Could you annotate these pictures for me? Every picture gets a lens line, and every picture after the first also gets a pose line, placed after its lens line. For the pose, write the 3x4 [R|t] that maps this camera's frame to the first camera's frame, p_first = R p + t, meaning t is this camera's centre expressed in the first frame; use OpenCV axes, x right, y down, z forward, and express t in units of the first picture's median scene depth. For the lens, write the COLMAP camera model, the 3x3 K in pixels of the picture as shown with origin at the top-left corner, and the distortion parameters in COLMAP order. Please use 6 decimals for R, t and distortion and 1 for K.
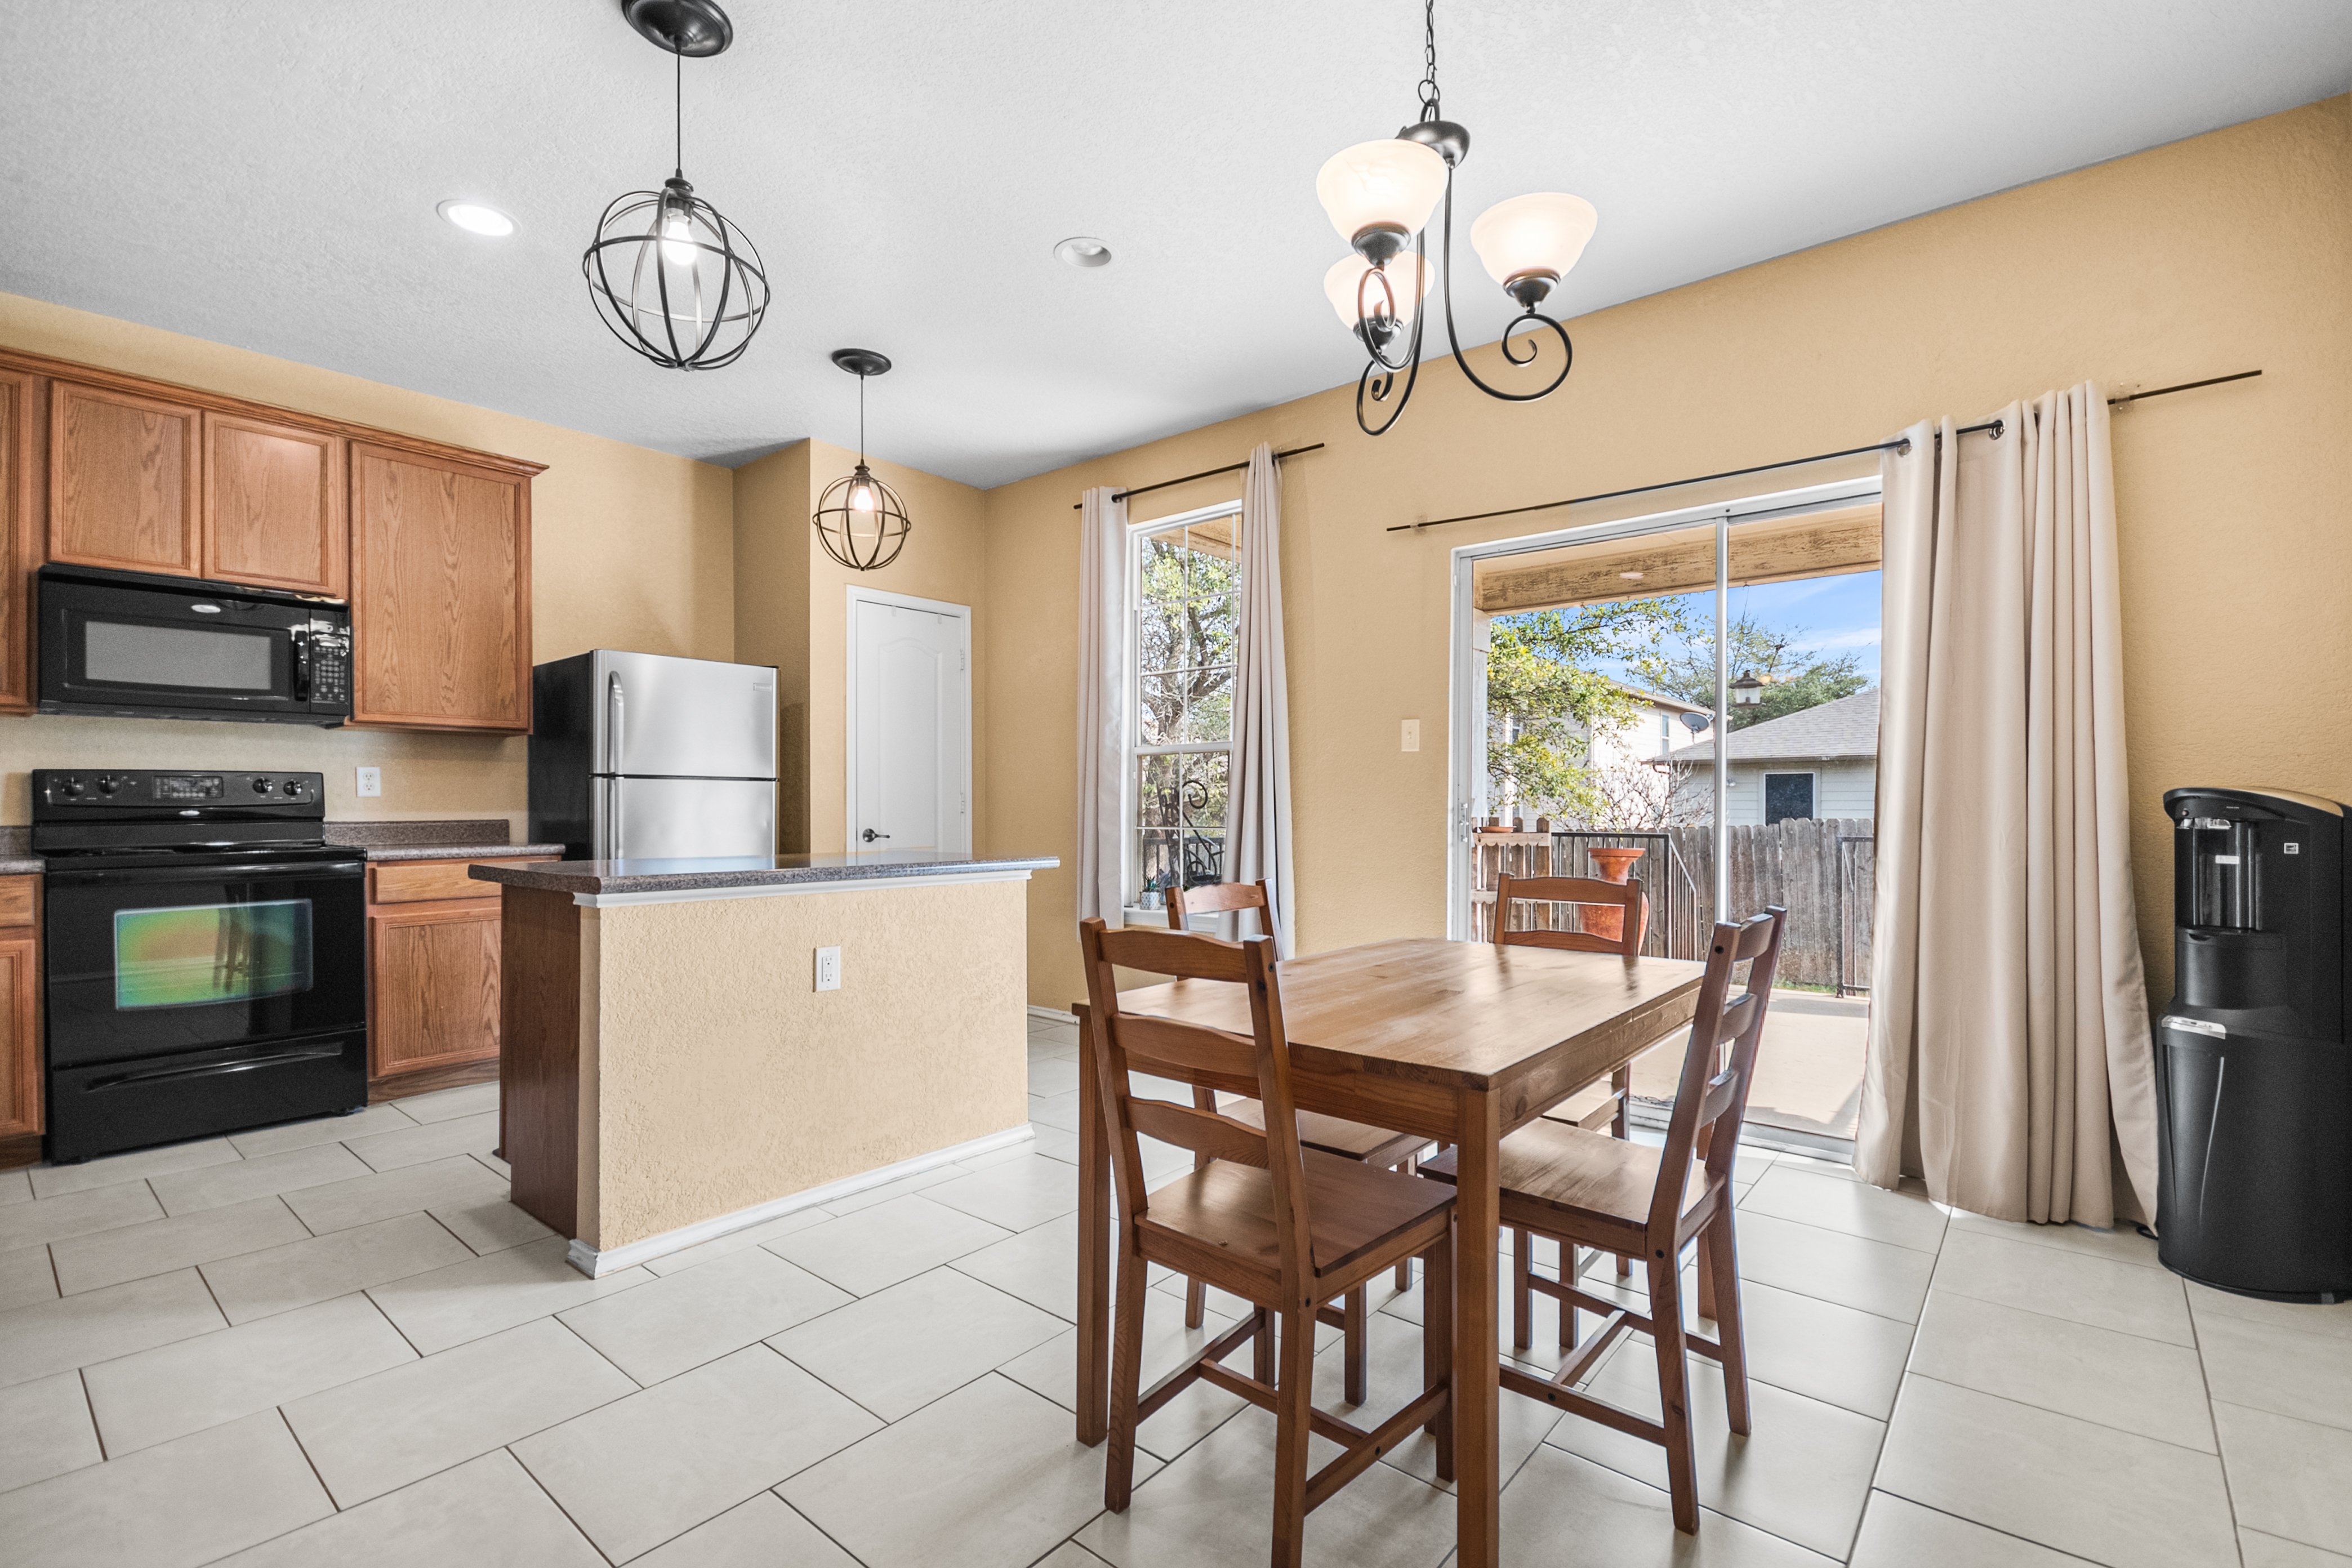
lens RADIAL K [[1041.5, 0, 1196.2], [0, 1041.5, 807.6], [0, 0, 1]] dist [0.003279, -0.012692]
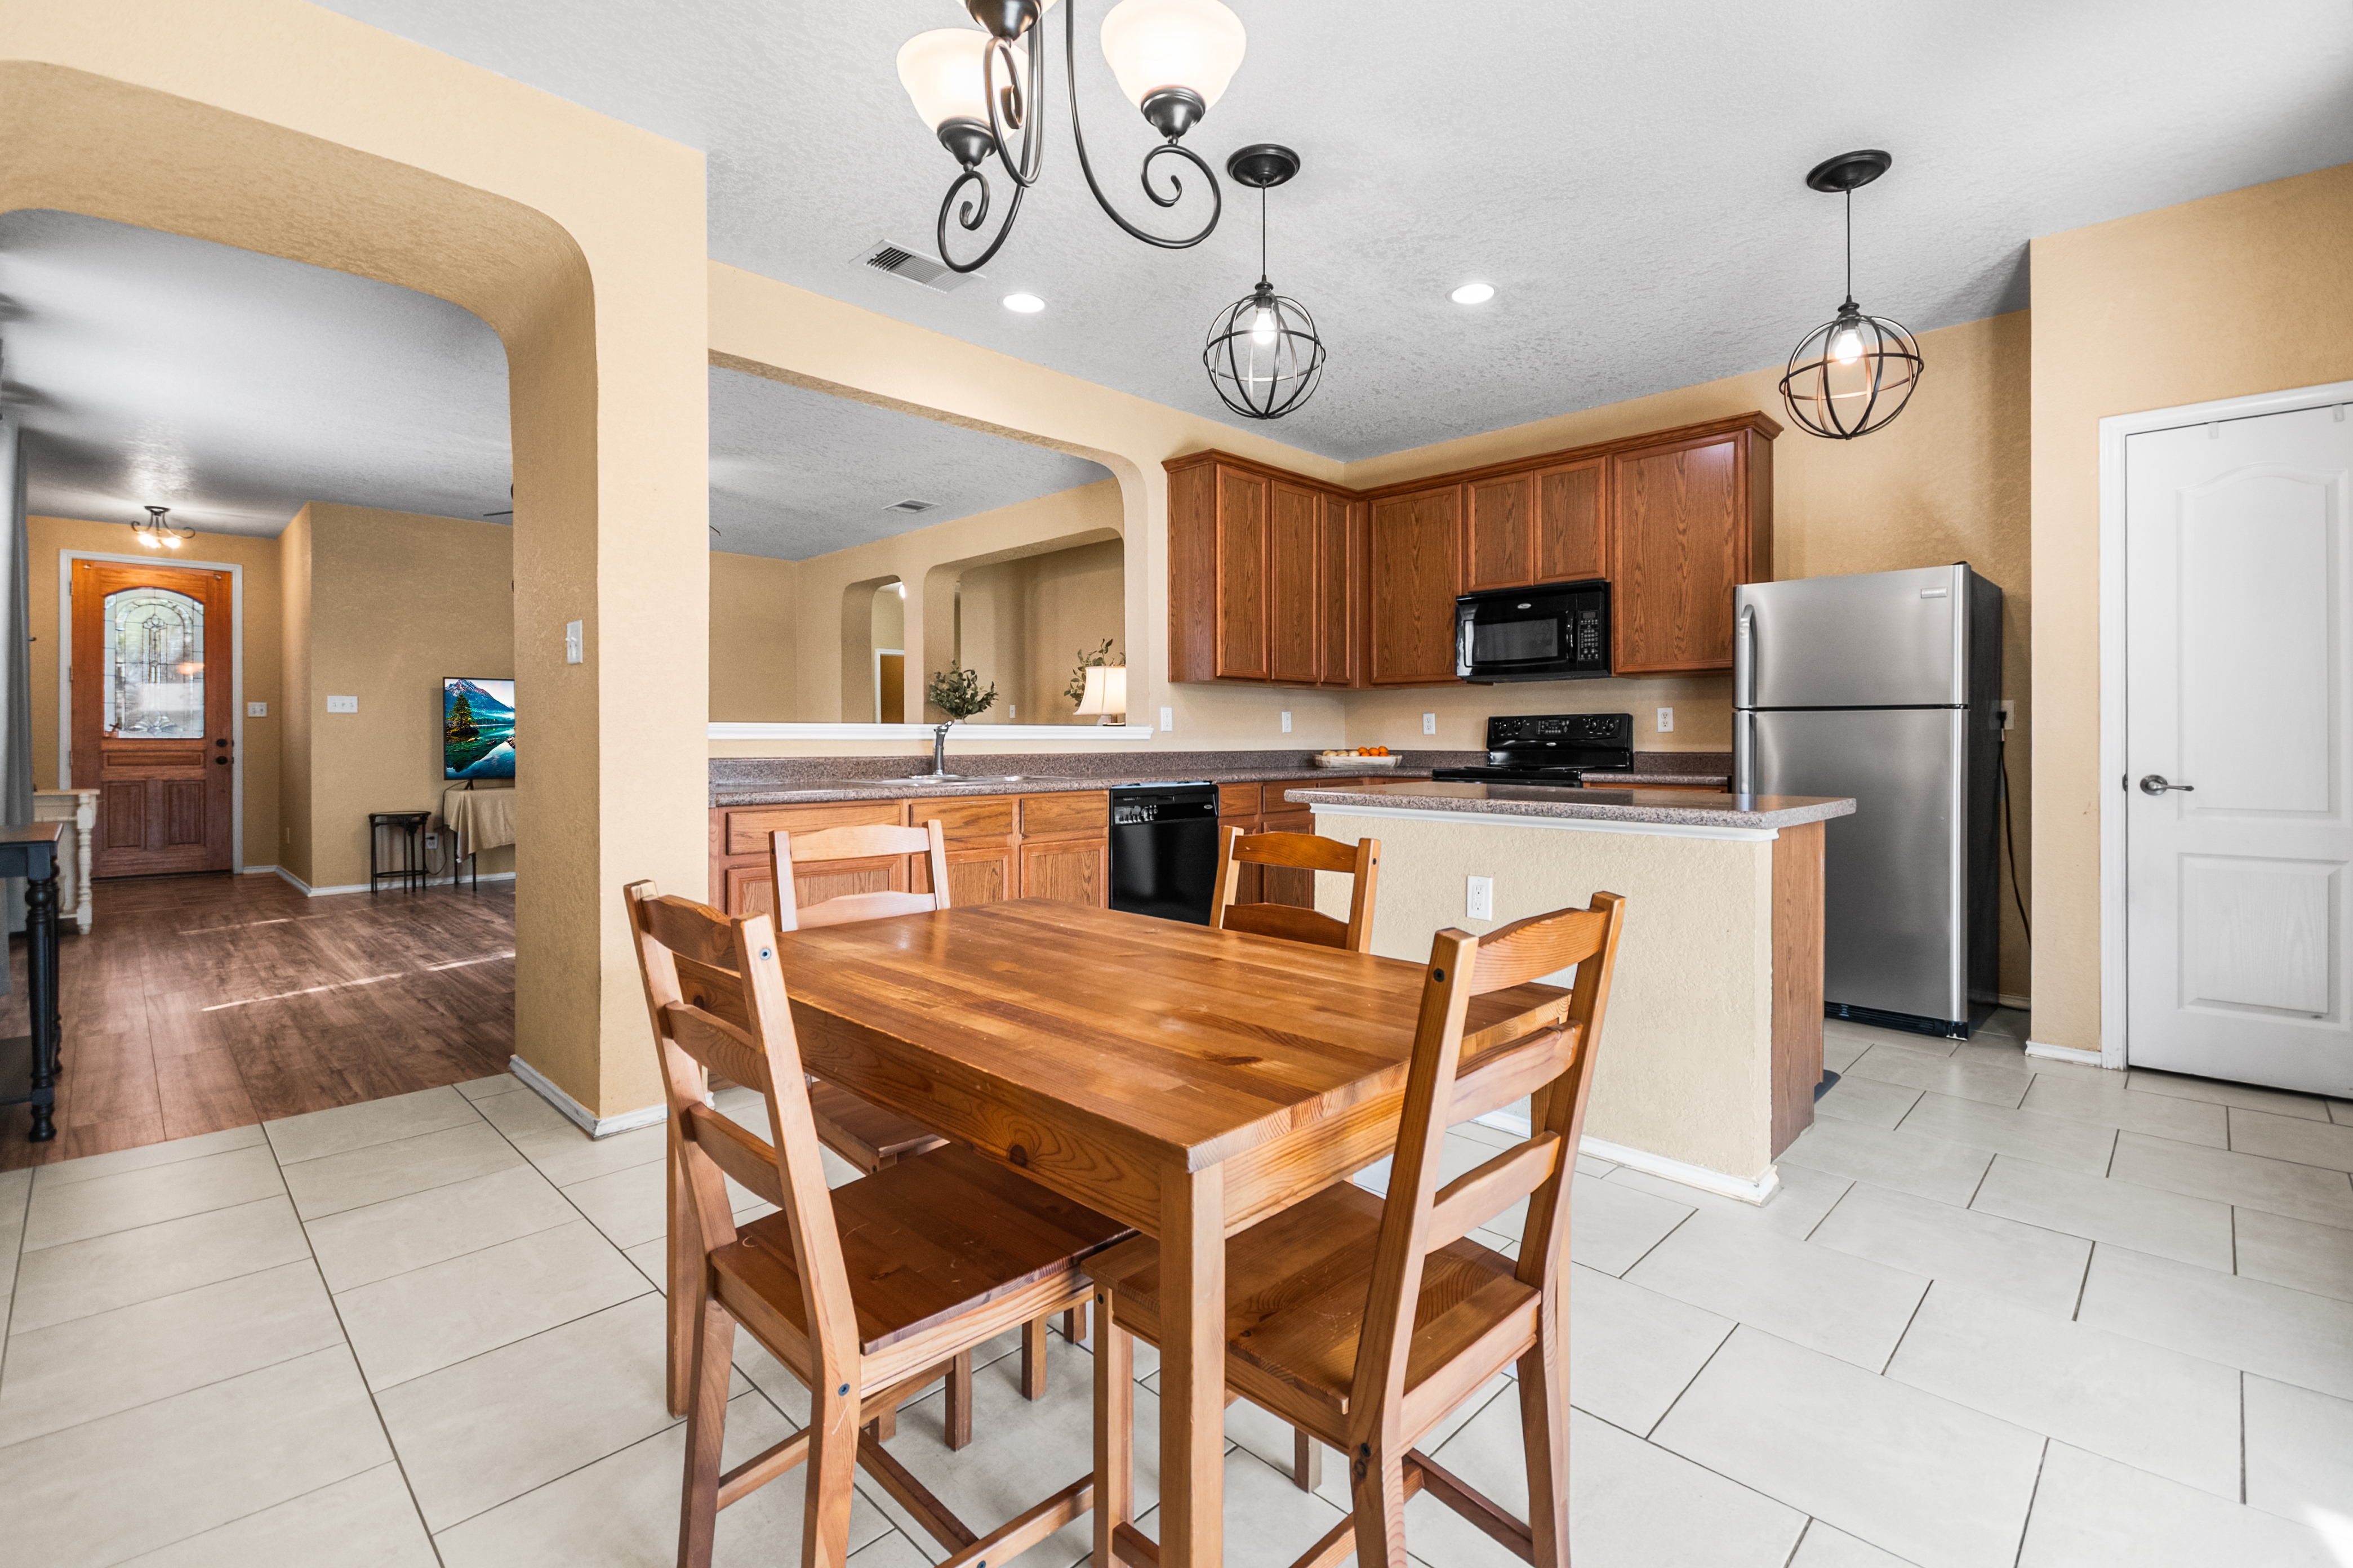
lens RADIAL K [[1051.4, 0, 1226.5], [0, 1051.4, 741.9], [0, 0, 1]] dist [0.000068, -0.006486]
pose [[-0.066172, 0.007044, -0.997783, 0.529874], [-0.000549, 0.999975, 0.007096, -0.007865], [0.997808, 0.001017, -0.066166, 0.625353]]
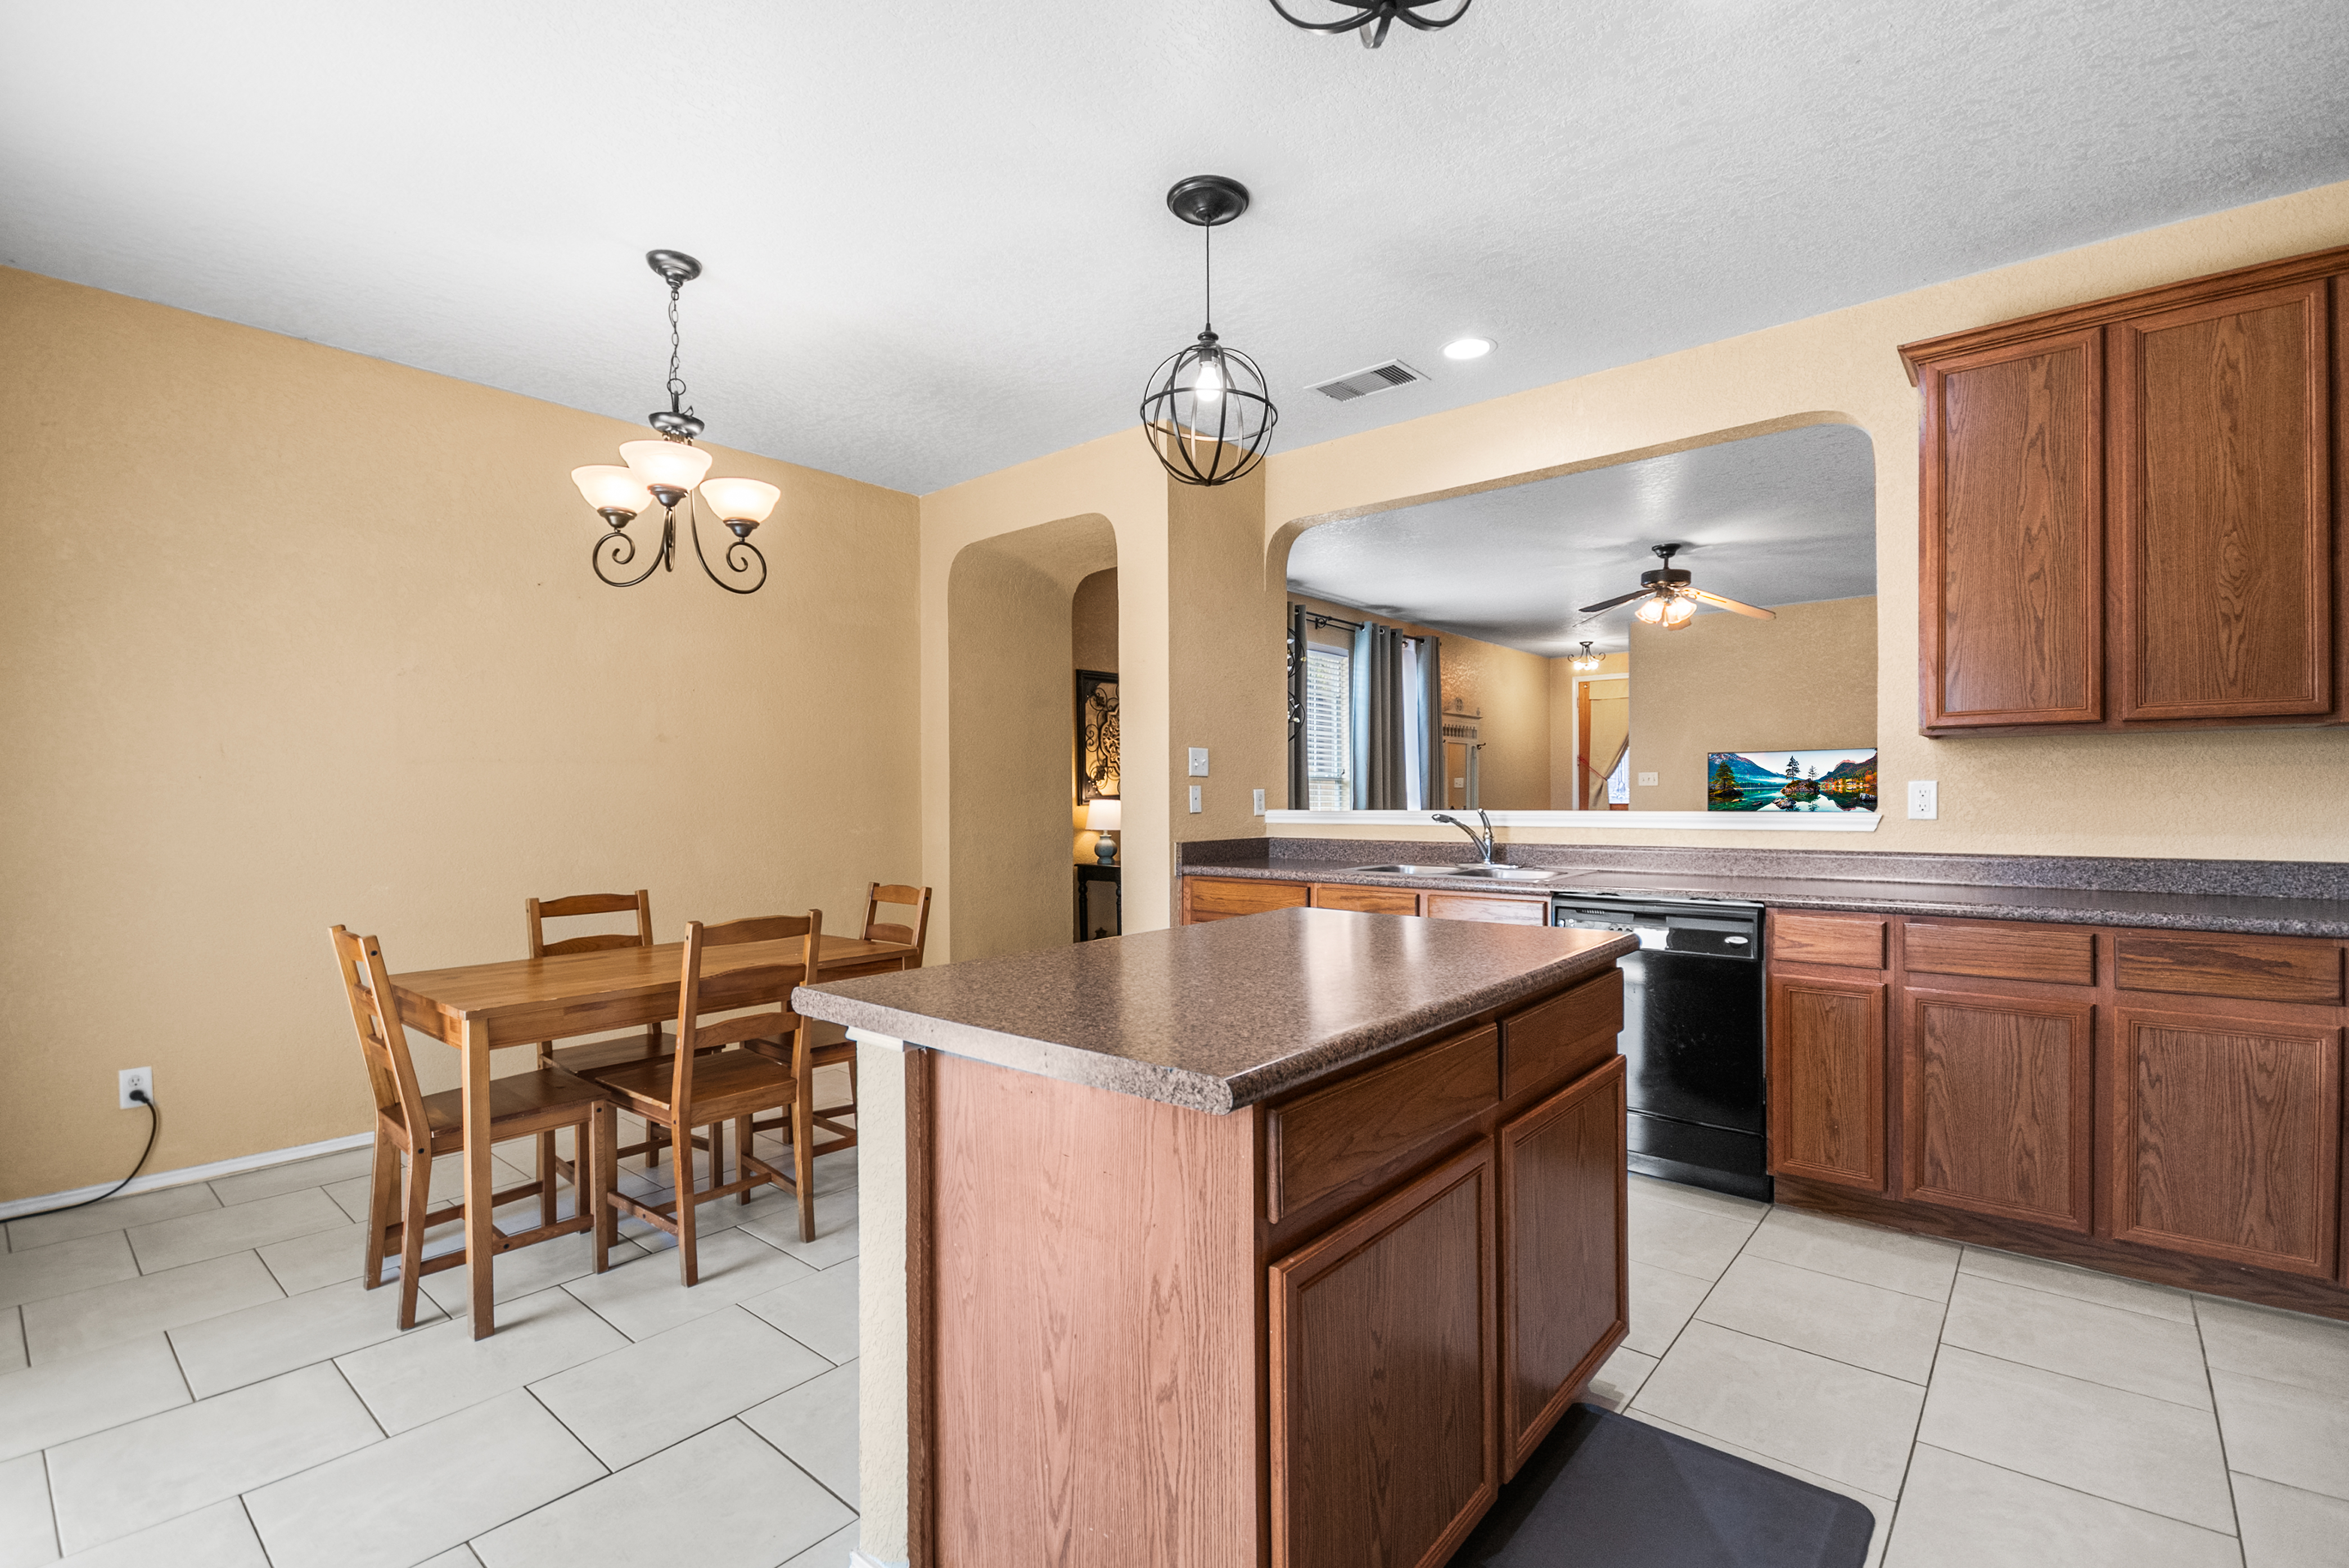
lens RADIAL K [[1055.7, 0, 1190.0], [0, 1055.7, 807.0], [0, 0, 1]] dist [0.021826, -0.016803]
pose [[-0.999759, 0.012310, 0.018173, -0.293344], [0.012554, 0.999832, 0.013349, -0.041775], [-0.018005, 0.013574, -0.999746, 1.346316]]
